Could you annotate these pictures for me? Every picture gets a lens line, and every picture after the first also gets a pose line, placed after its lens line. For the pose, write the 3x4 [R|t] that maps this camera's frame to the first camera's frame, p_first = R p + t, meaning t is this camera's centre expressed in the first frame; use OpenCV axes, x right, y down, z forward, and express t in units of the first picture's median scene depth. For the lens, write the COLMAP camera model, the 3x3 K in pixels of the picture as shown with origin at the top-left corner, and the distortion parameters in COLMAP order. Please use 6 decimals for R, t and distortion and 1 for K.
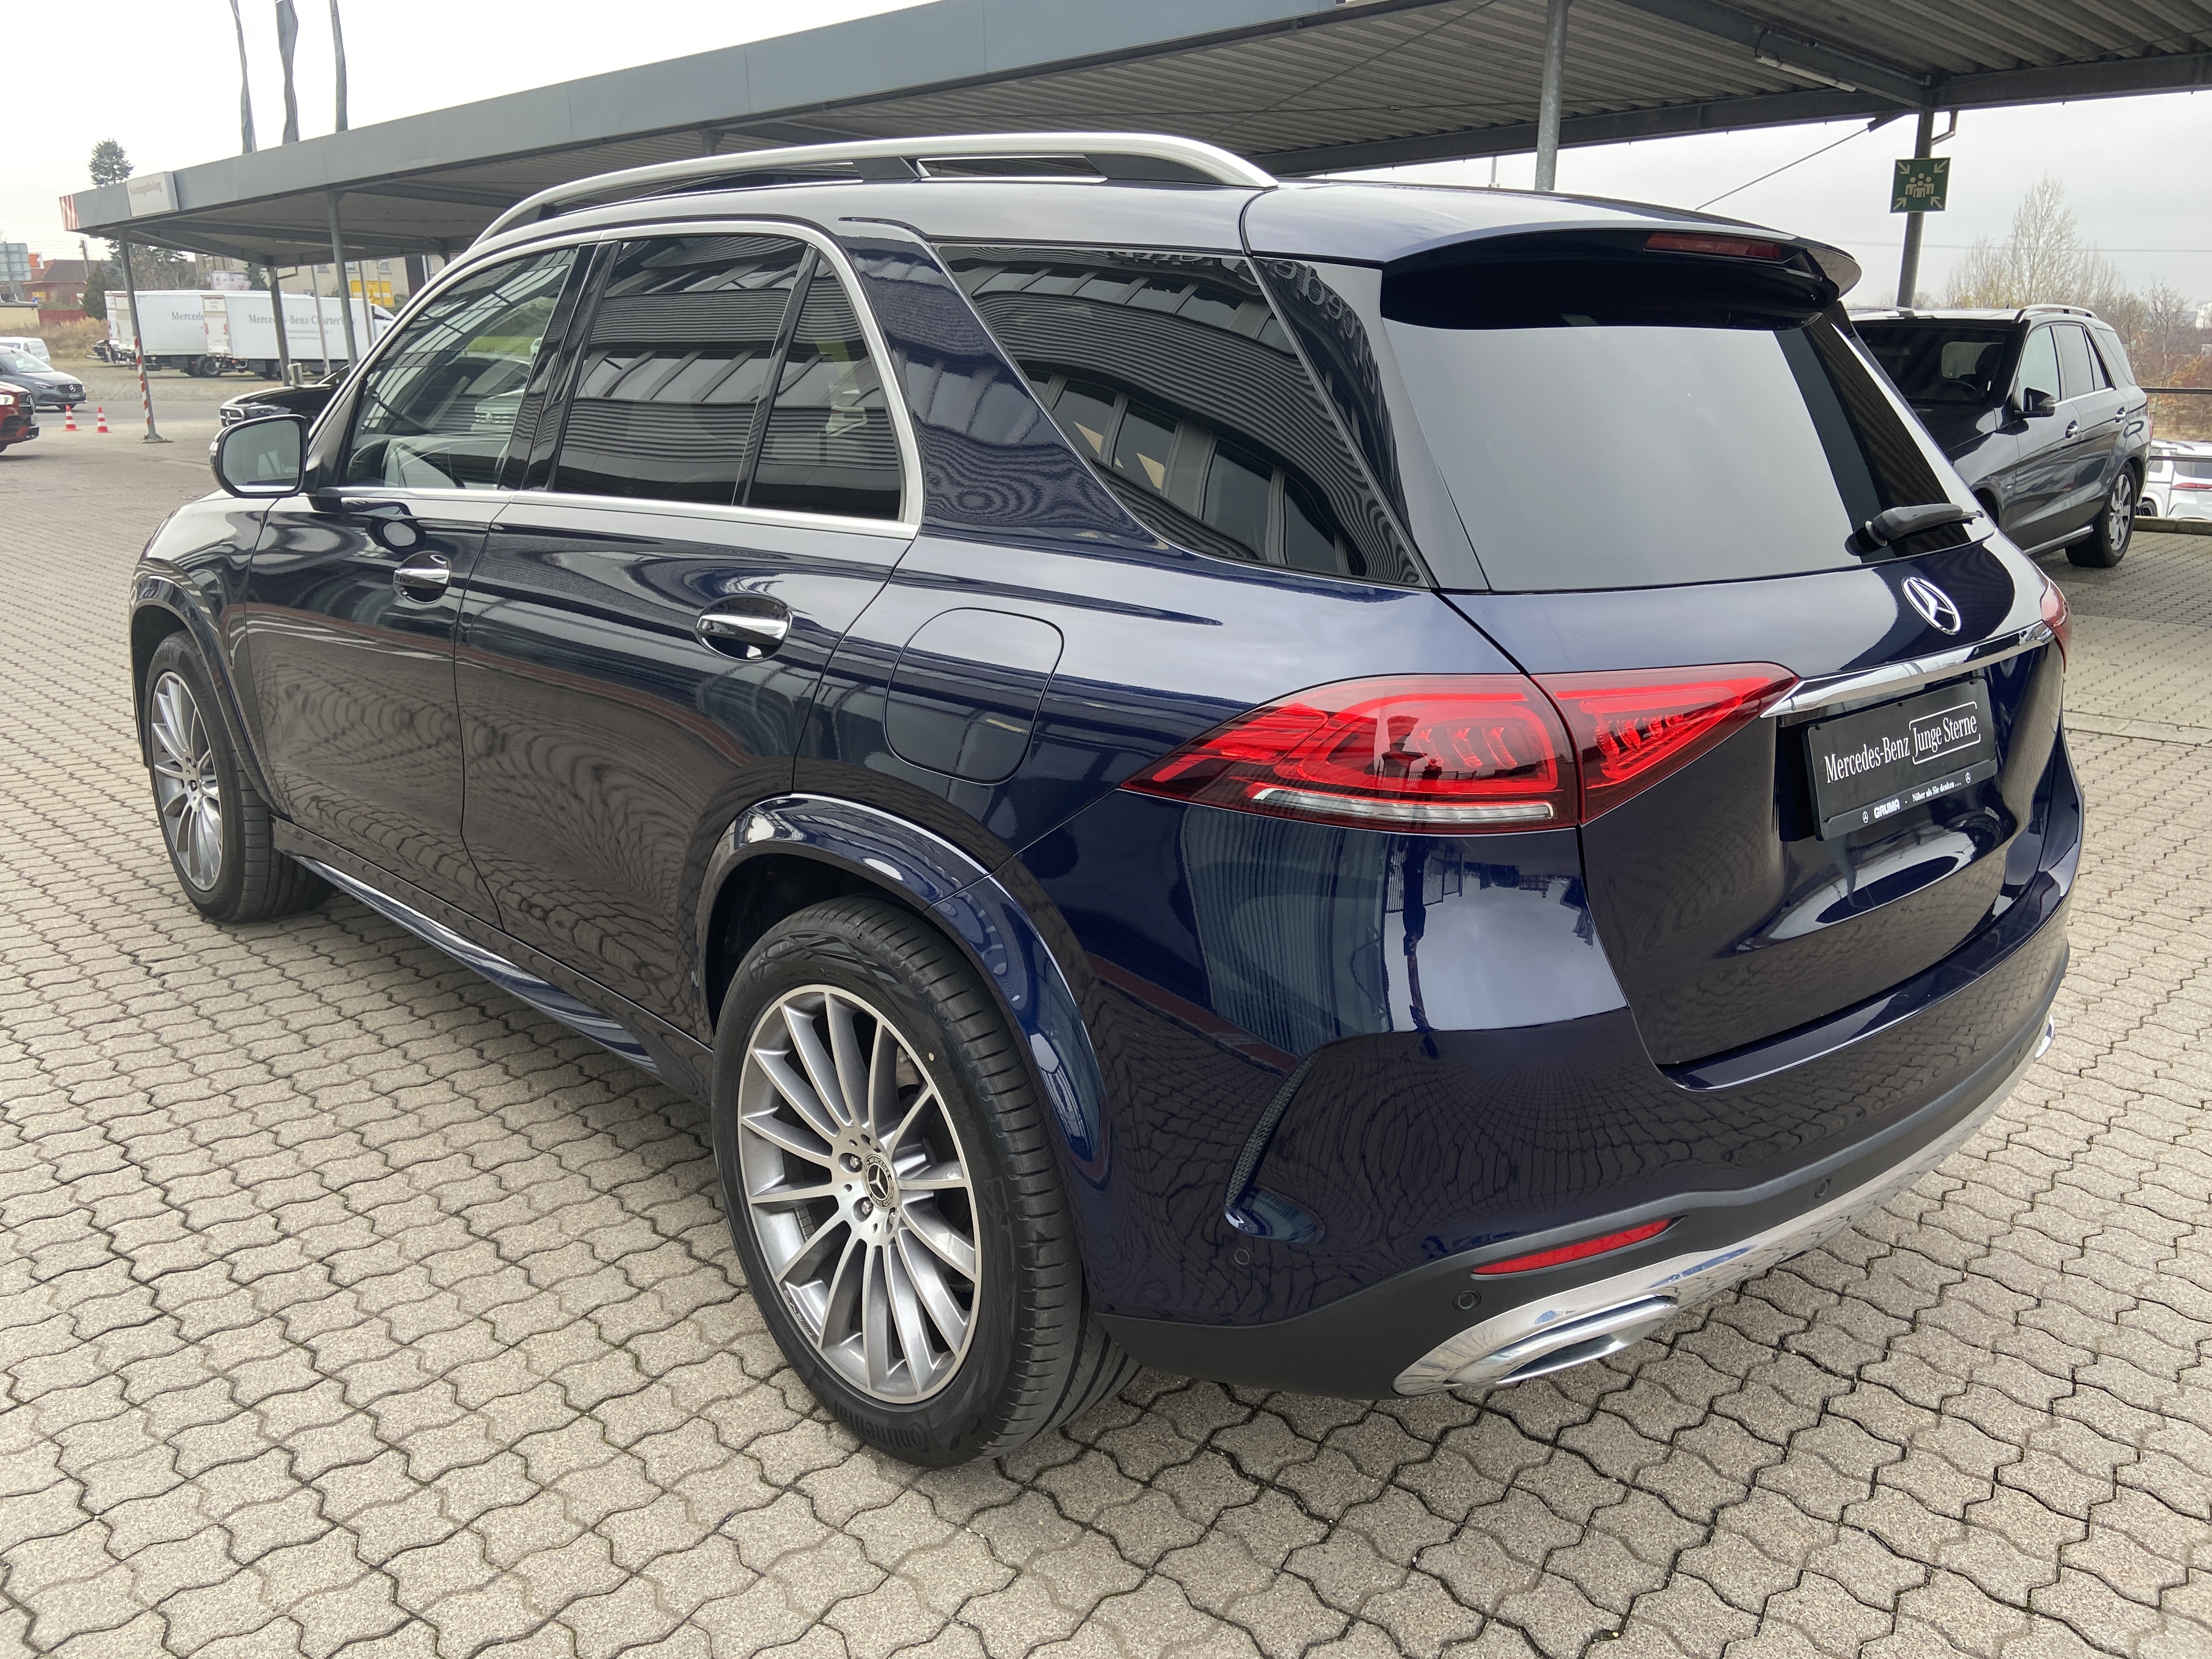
lens RADIAL K [[1669.1, 0, 1105.3], [0, 1669.1, 815.8], [0, 0, 1]] dist [0.100712, -0.116839]
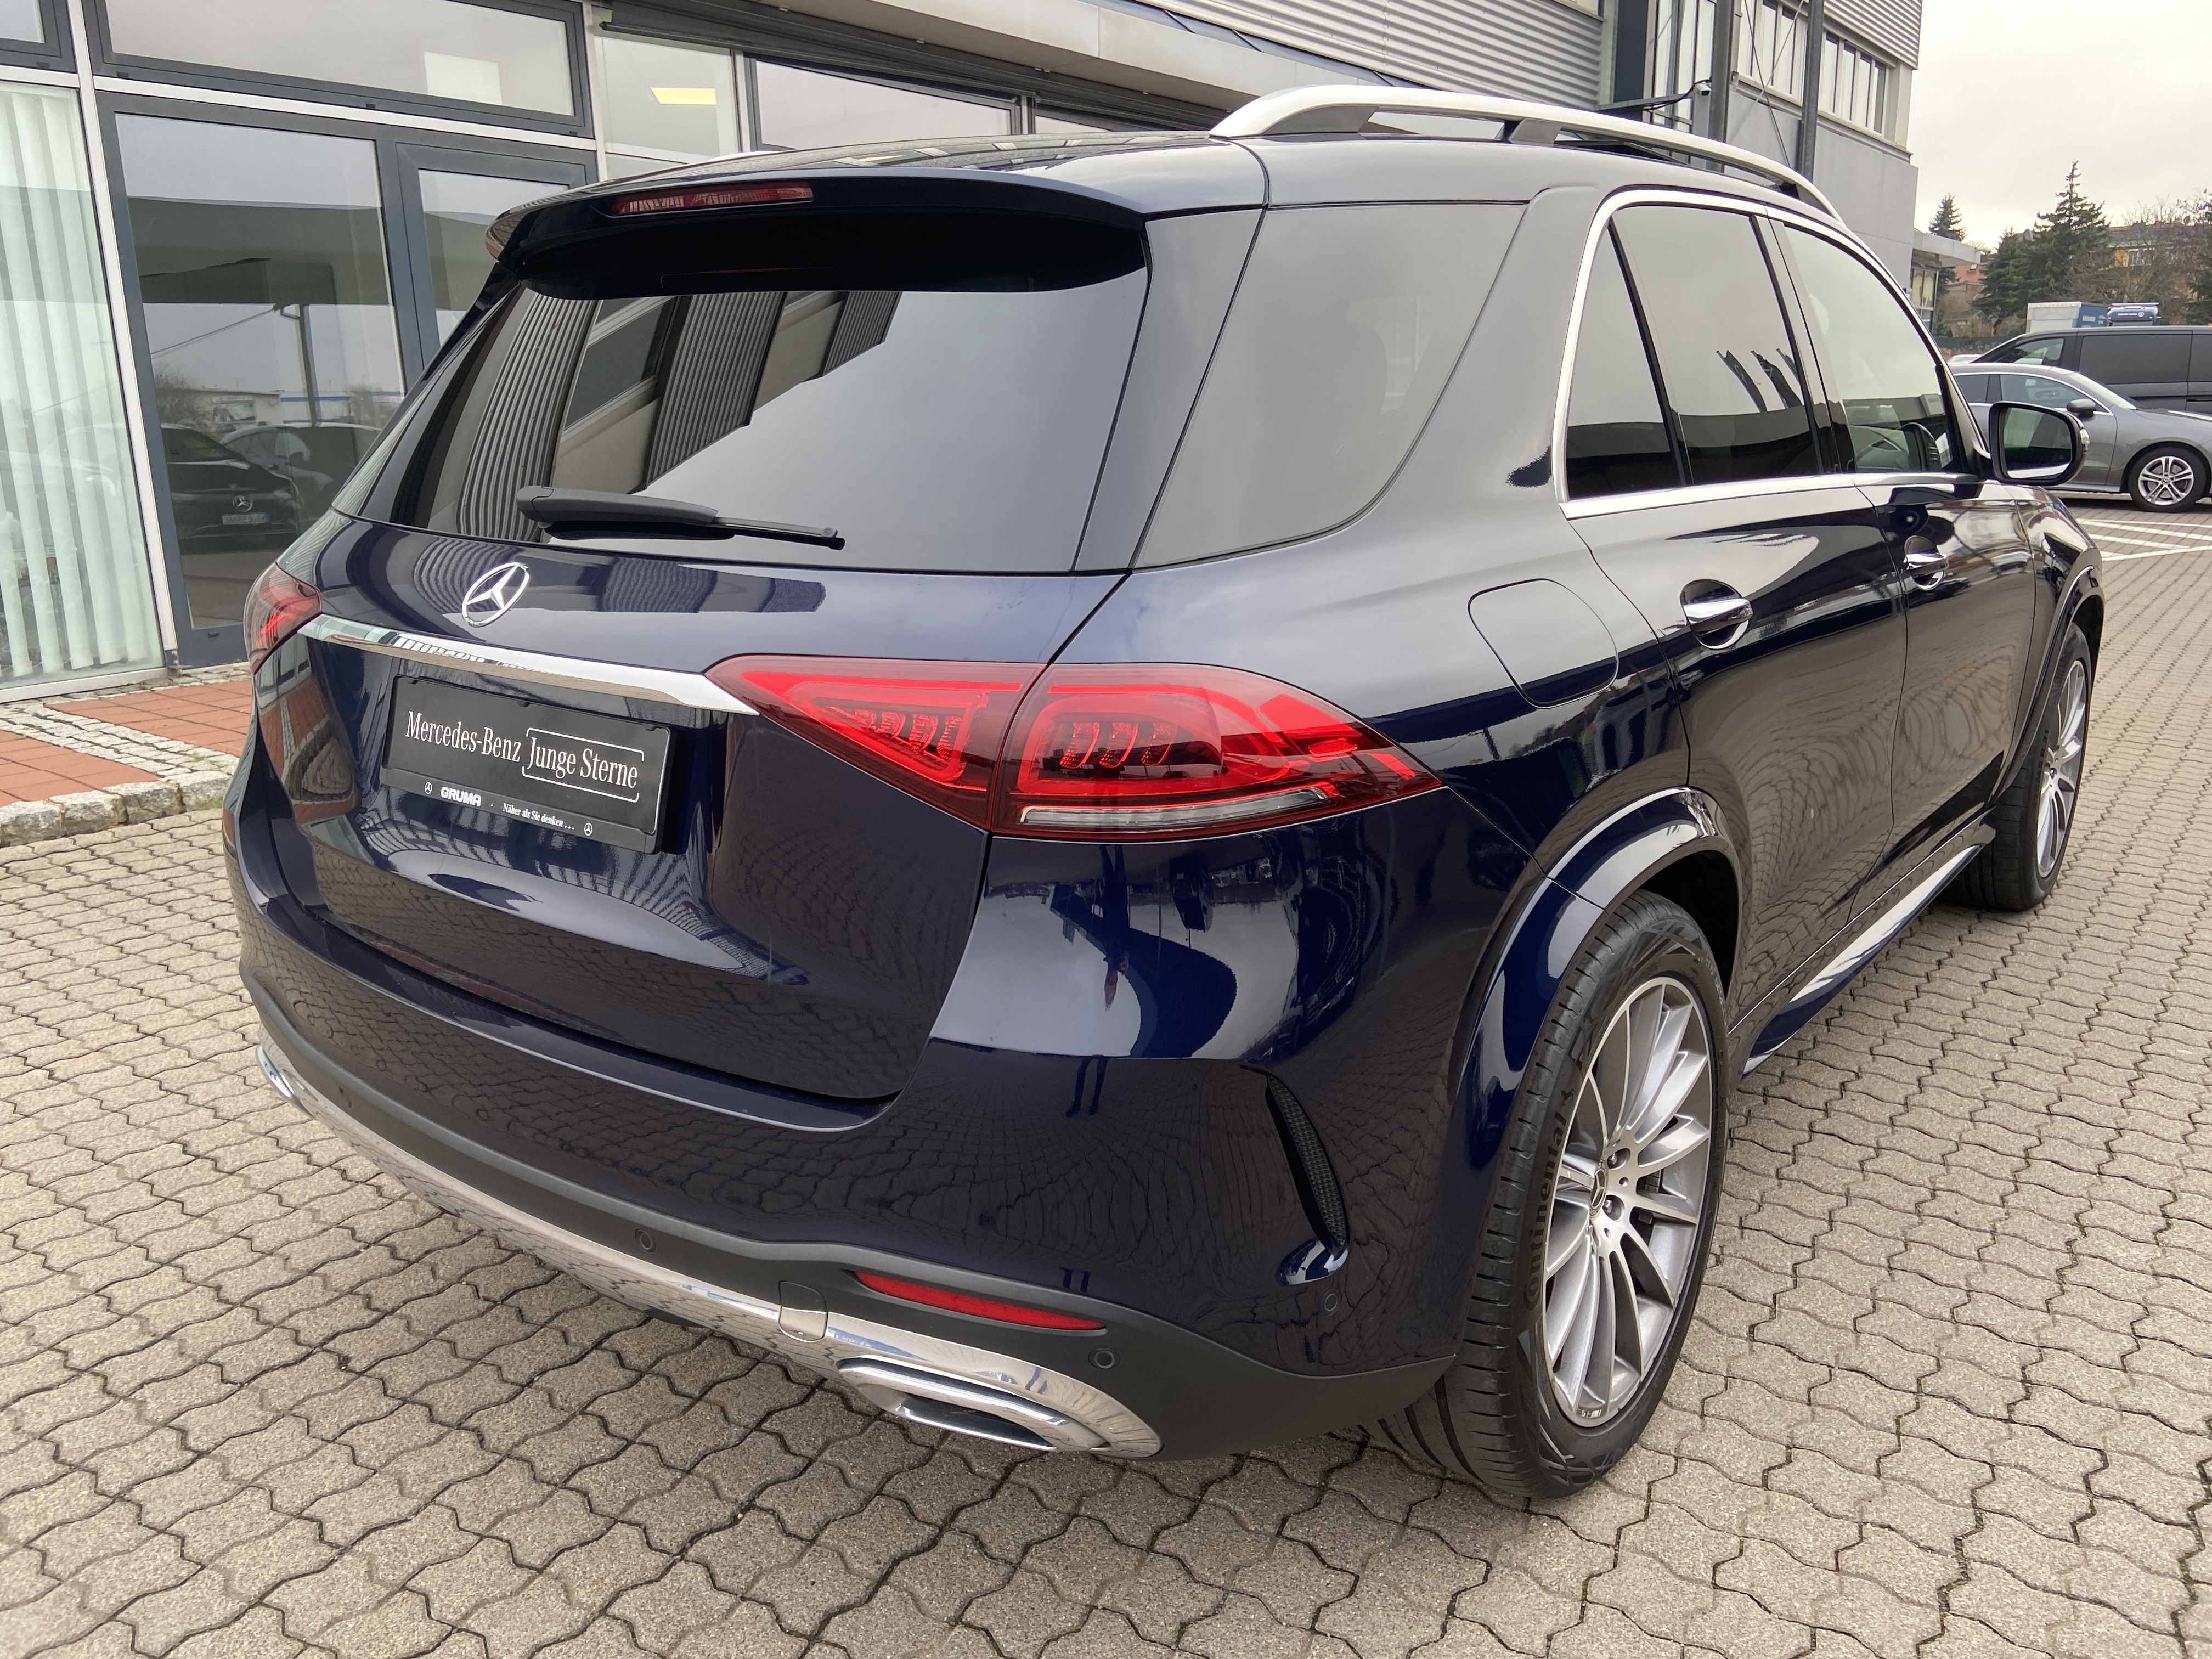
lens RADIAL K [[1669.1, 0, 1109.5], [0, 1669.1, 807.8], [0, 0, 1]] dist [0.100712, -0.116839]
pose [[0.155460, 0.234695, -0.959558, 1.234326], [-0.249227, 0.949262, 0.191799, -0.233458], [0.955886, 0.209331, 0.206064, 0.999758]]
